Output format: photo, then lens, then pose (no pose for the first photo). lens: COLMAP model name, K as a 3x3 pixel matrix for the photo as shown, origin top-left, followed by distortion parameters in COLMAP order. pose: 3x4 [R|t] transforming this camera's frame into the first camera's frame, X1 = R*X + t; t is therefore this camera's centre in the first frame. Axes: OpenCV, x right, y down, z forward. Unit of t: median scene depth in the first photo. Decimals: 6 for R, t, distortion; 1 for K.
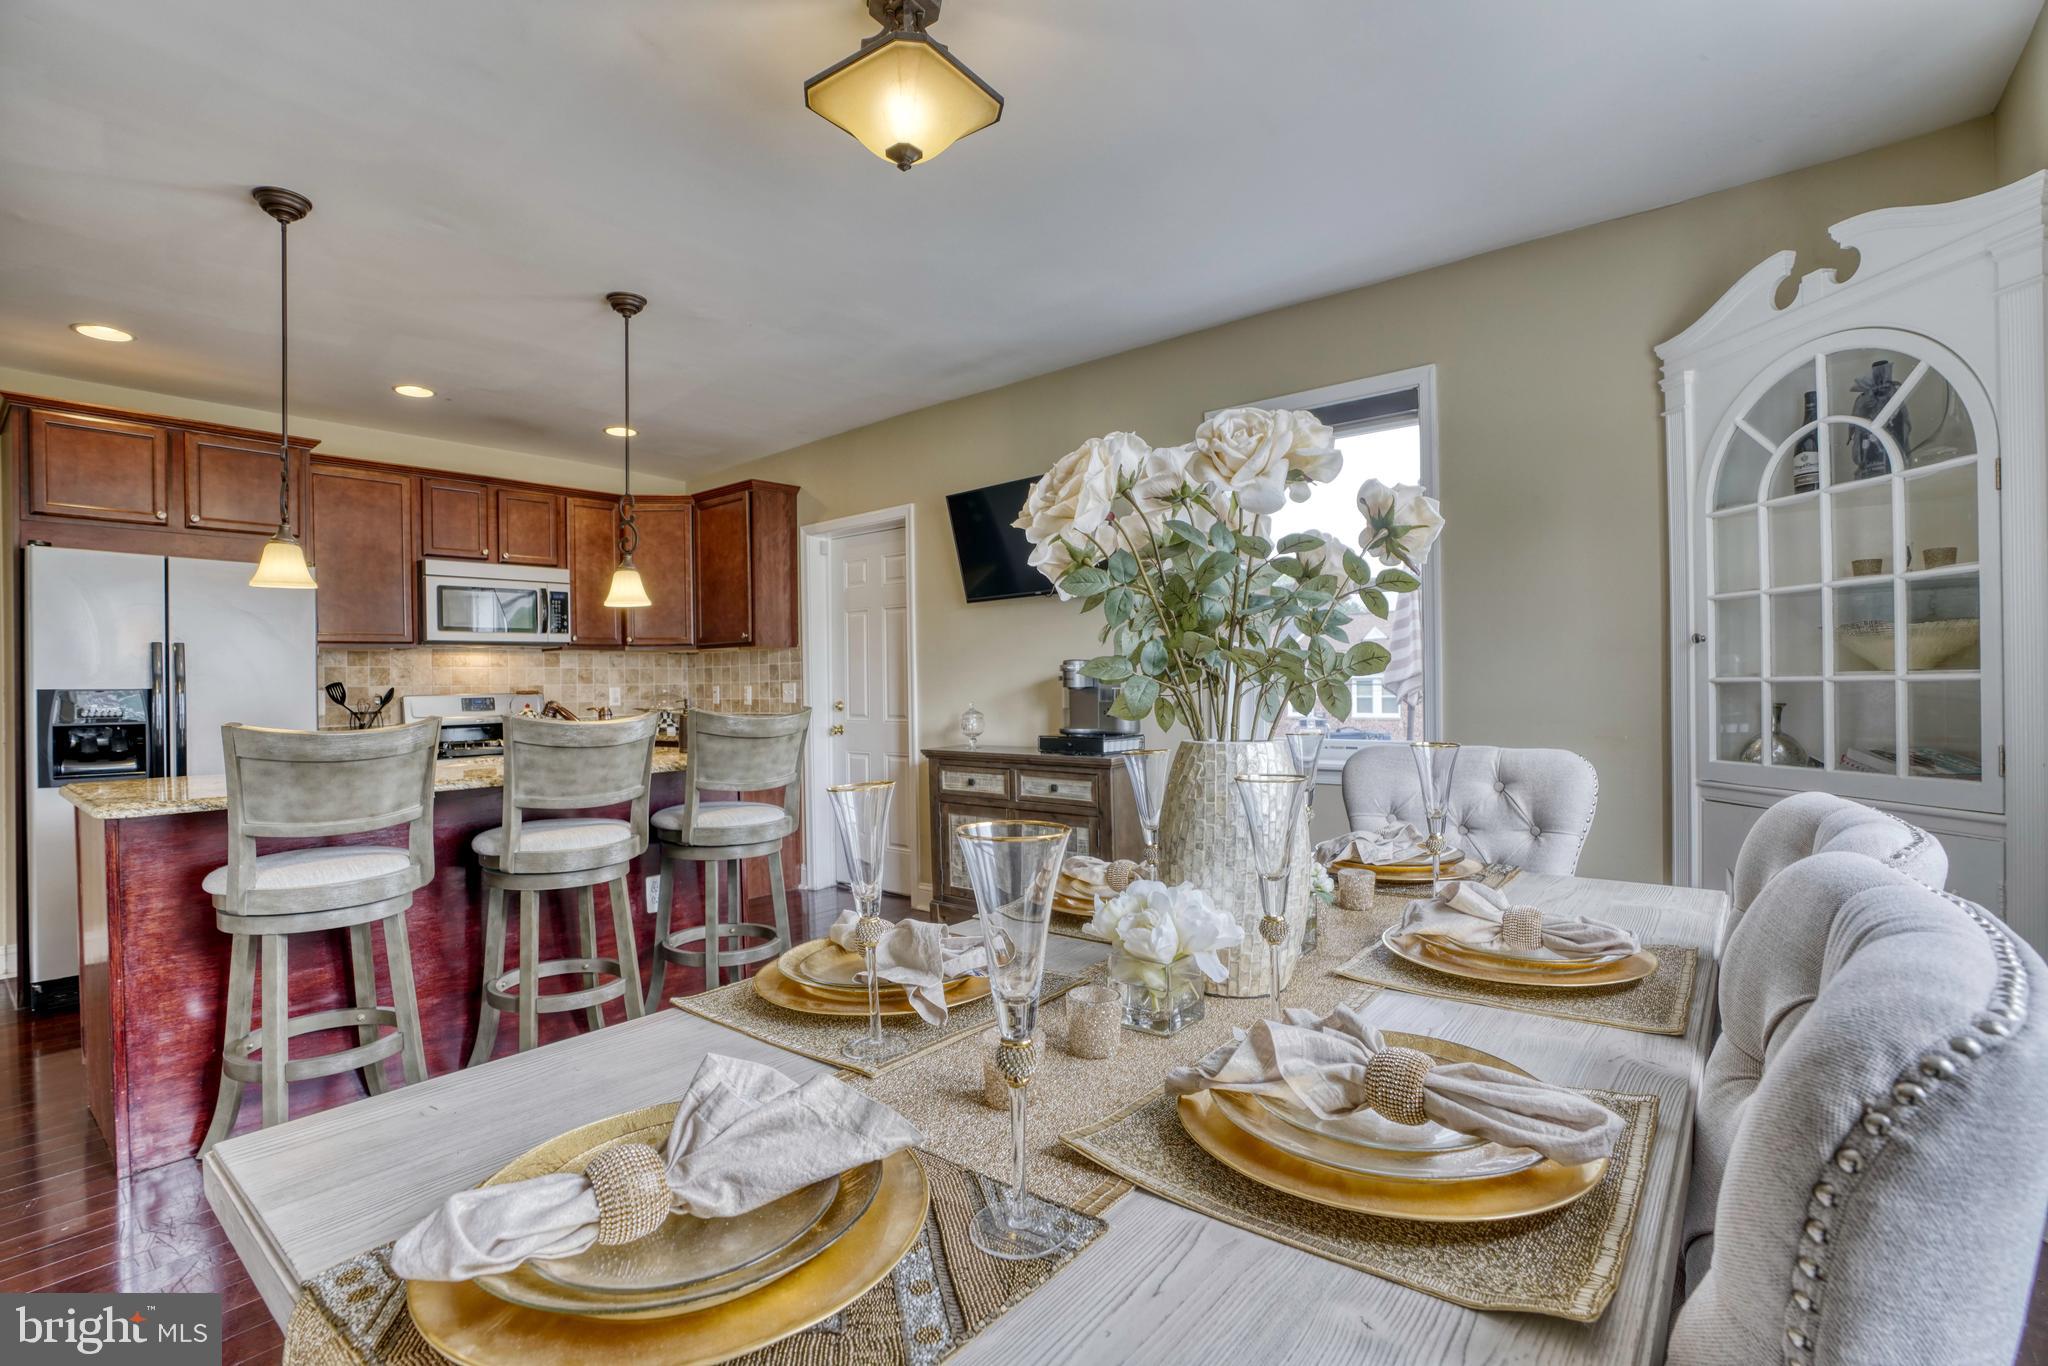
lens RADIAL K [[942.6, 0, 1005.7], [0, 942.6, 692.2], [0, 0, 1]] dist [-0.073326, 0.029206]
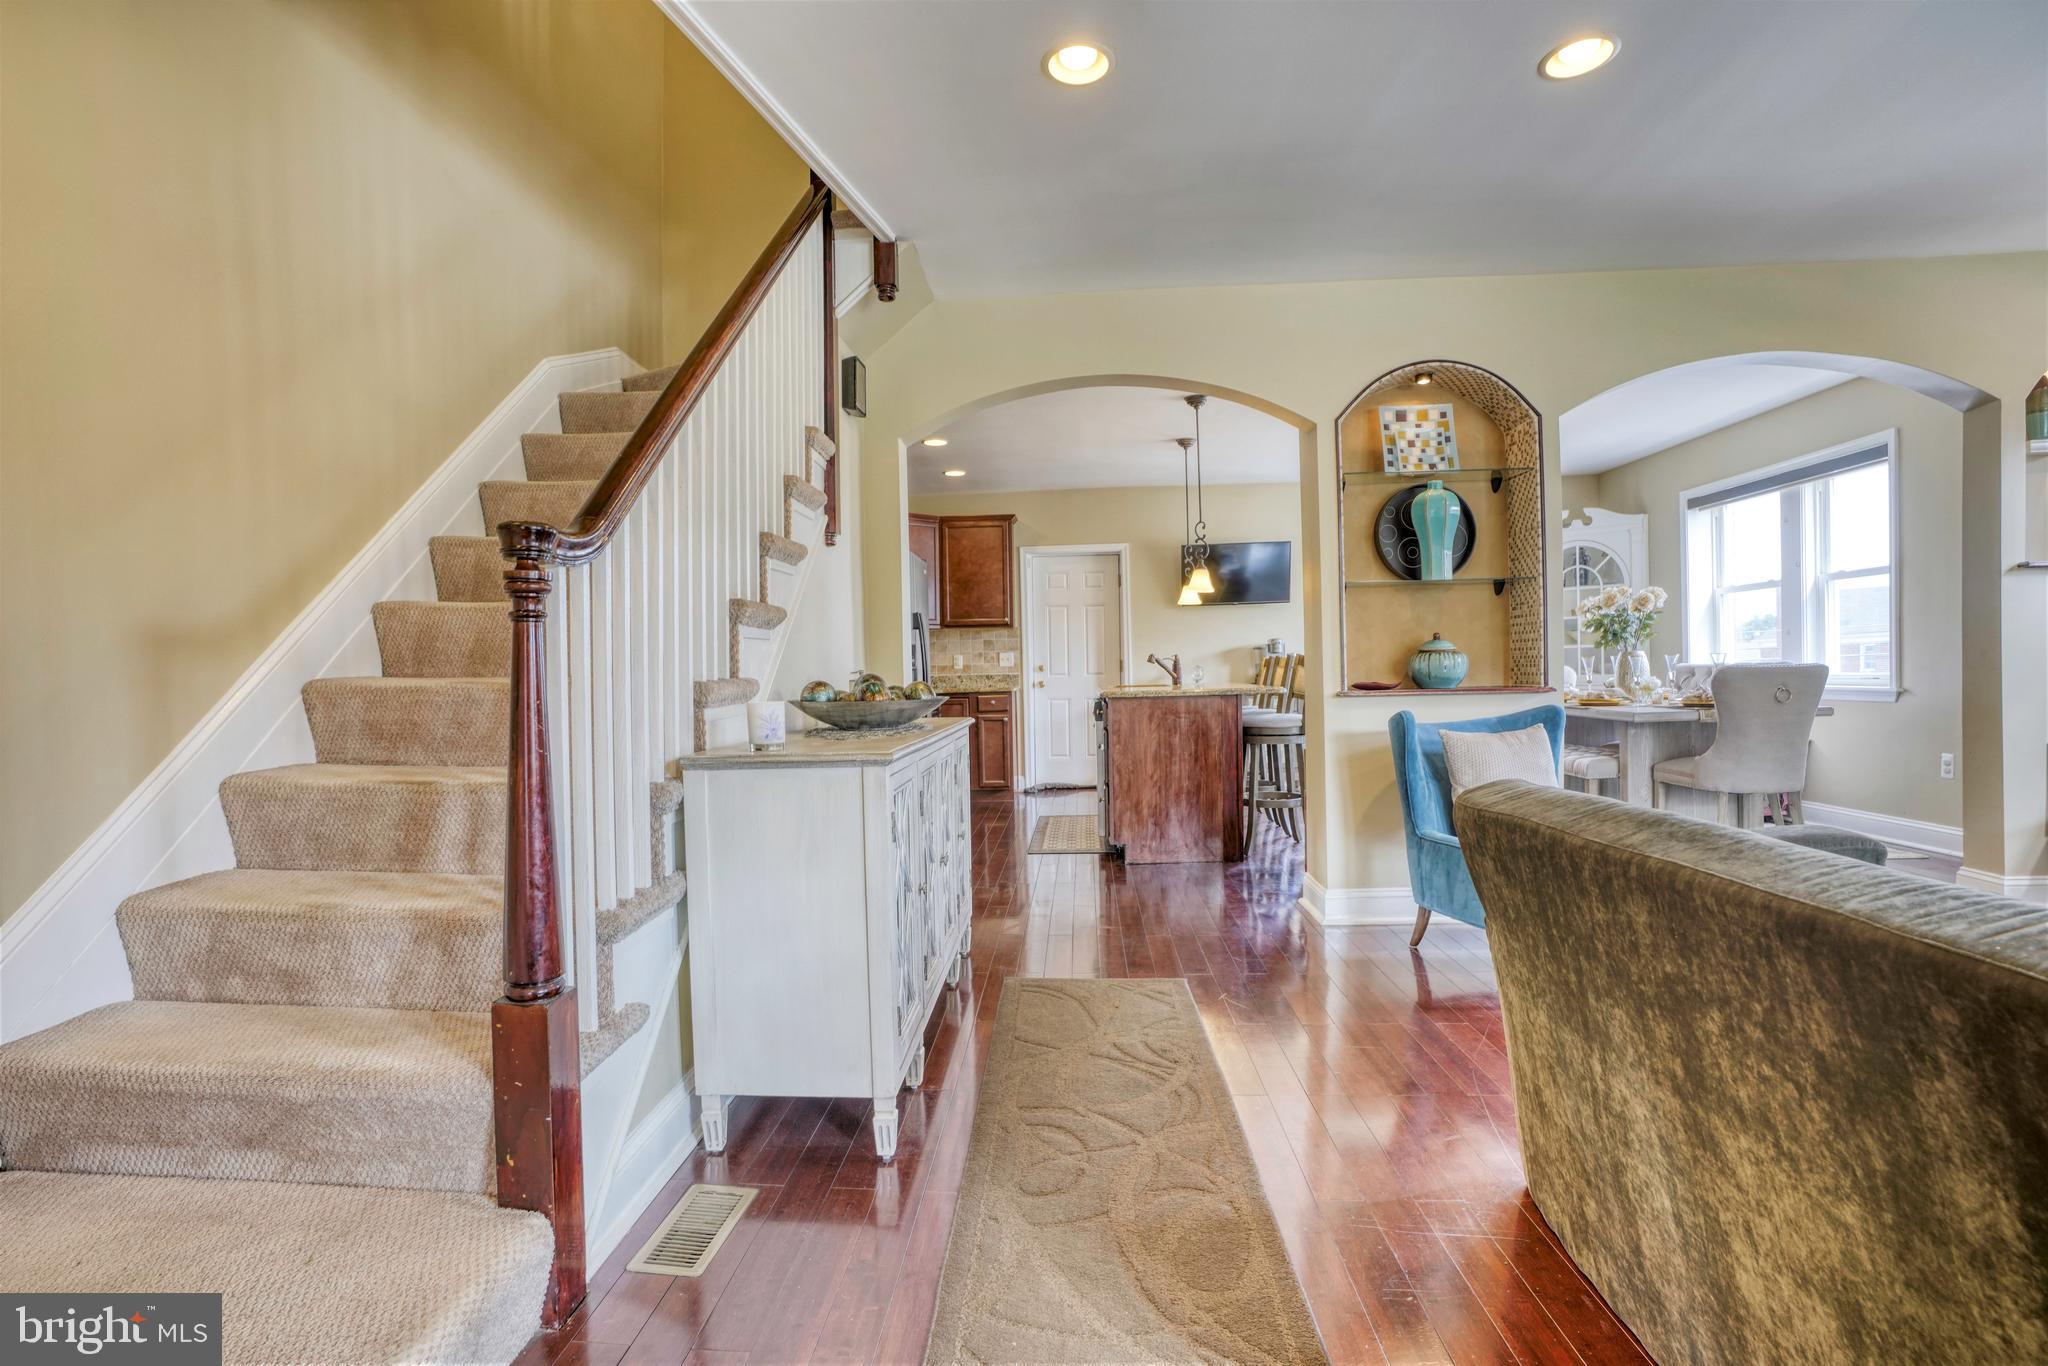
lens RADIAL K [[994.0, 0, 1008.6], [0, 994.0, 688.1], [0, 0, 1]] dist [-0.065712, 0.031250]
pose [[0.810118, -0.009023, 0.586197, -1.300106], [0.010755, 0.999942, 0.000528, 0.050376], [-0.586168, 0.005877, 0.810168, -0.289856]]
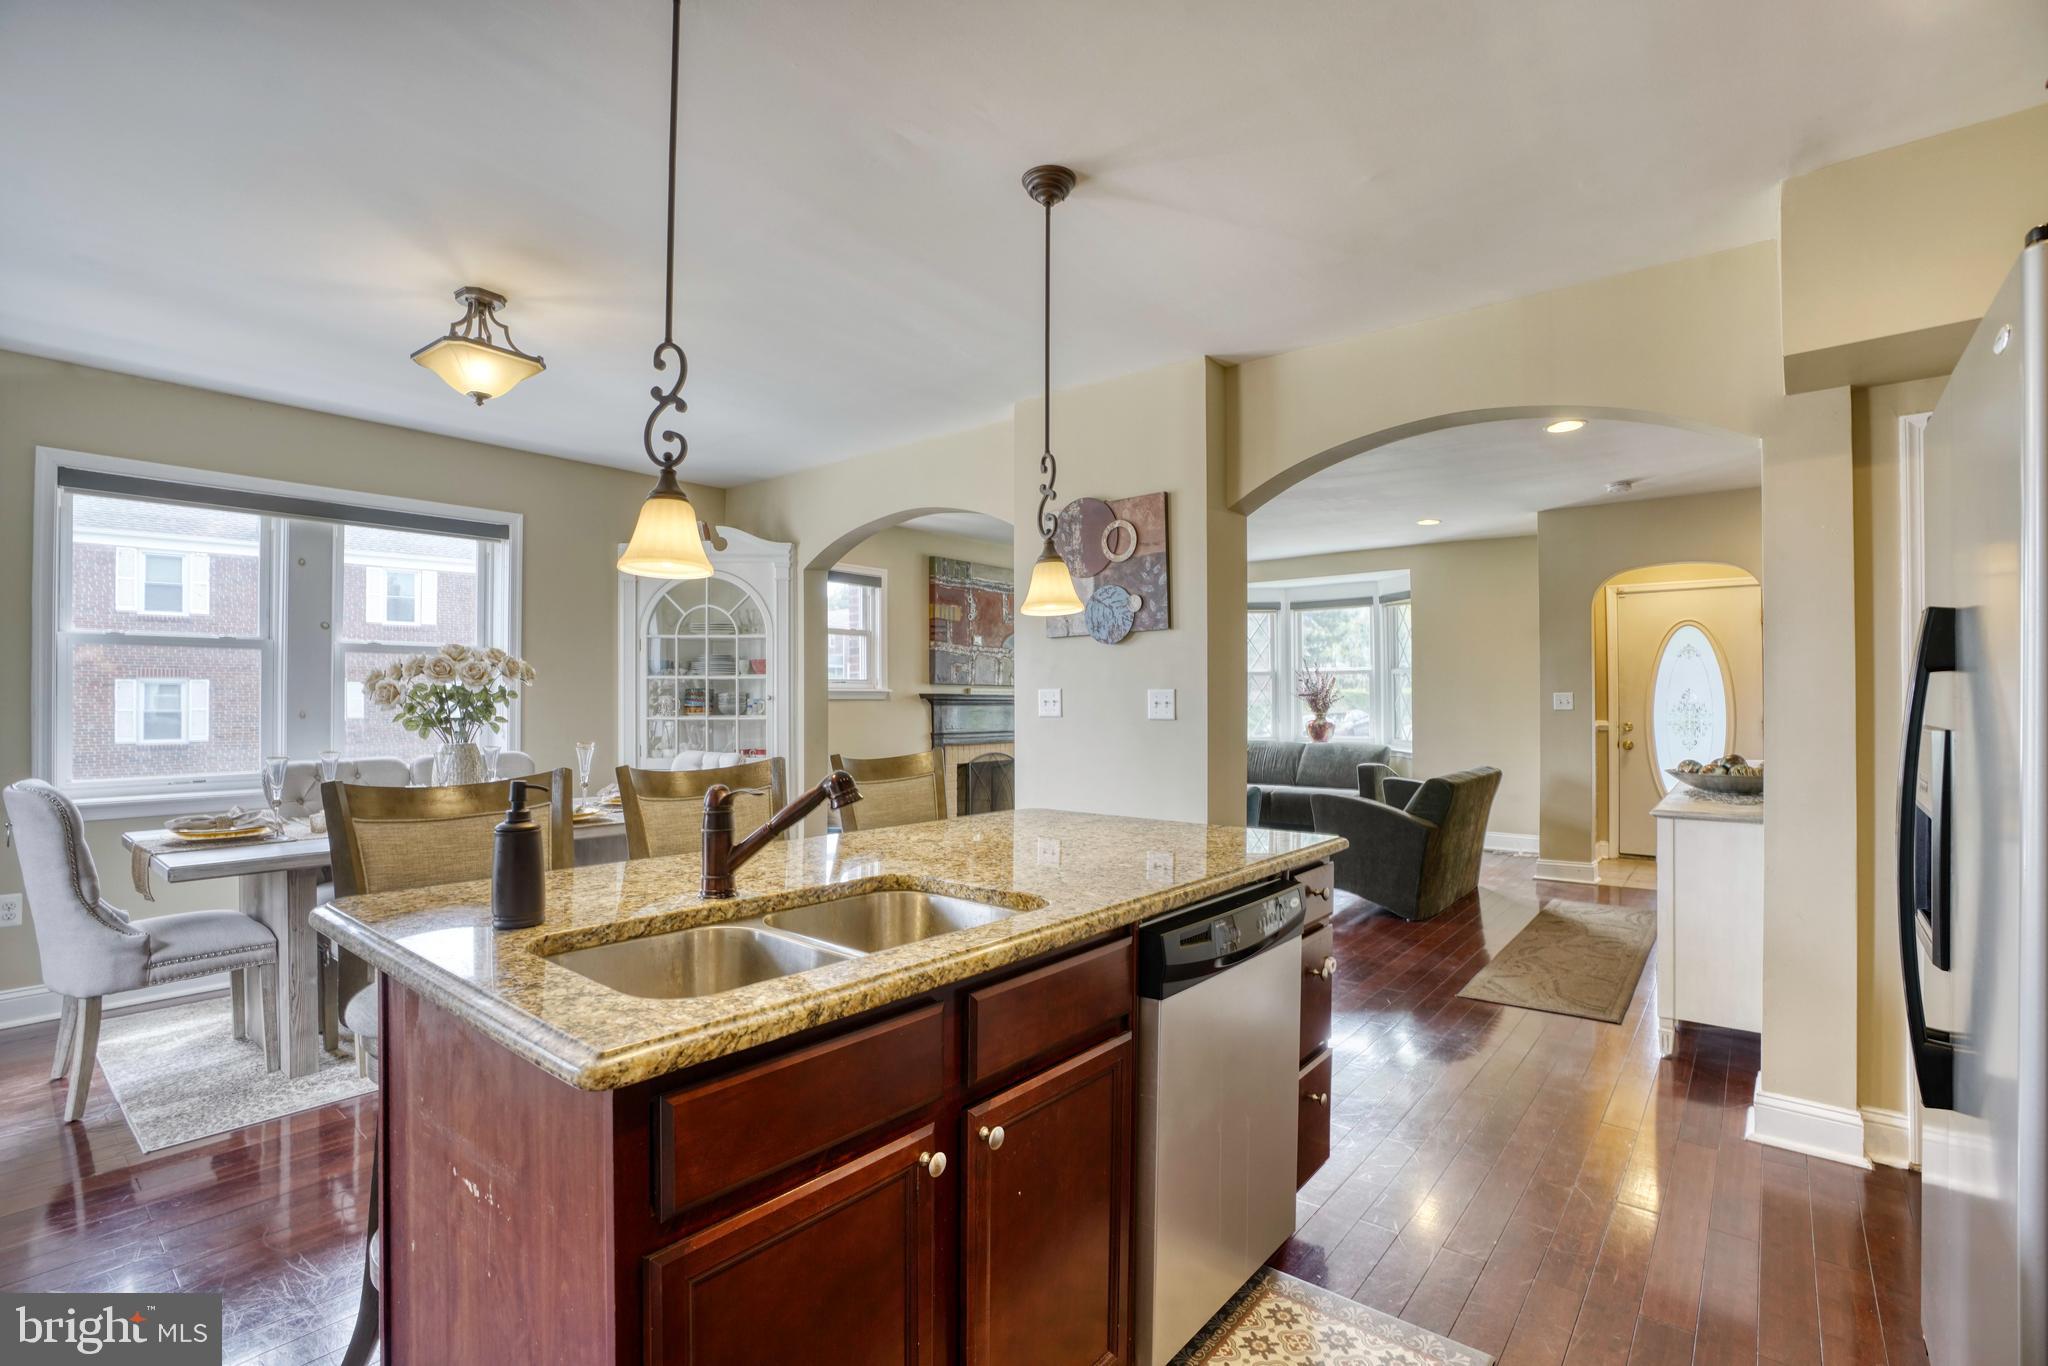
lens RADIAL K [[942.6, 0, 1005.7], [0, 942.6, 692.2], [0, 0, 1]] dist [-0.073326, 0.029206]
pose [[-0.999818, 0.016731, -0.009159, -0.392969], [0.016764, 0.999853, -0.003510, -0.019228], [0.009099, -0.003663, -0.999952, 1.021199]]
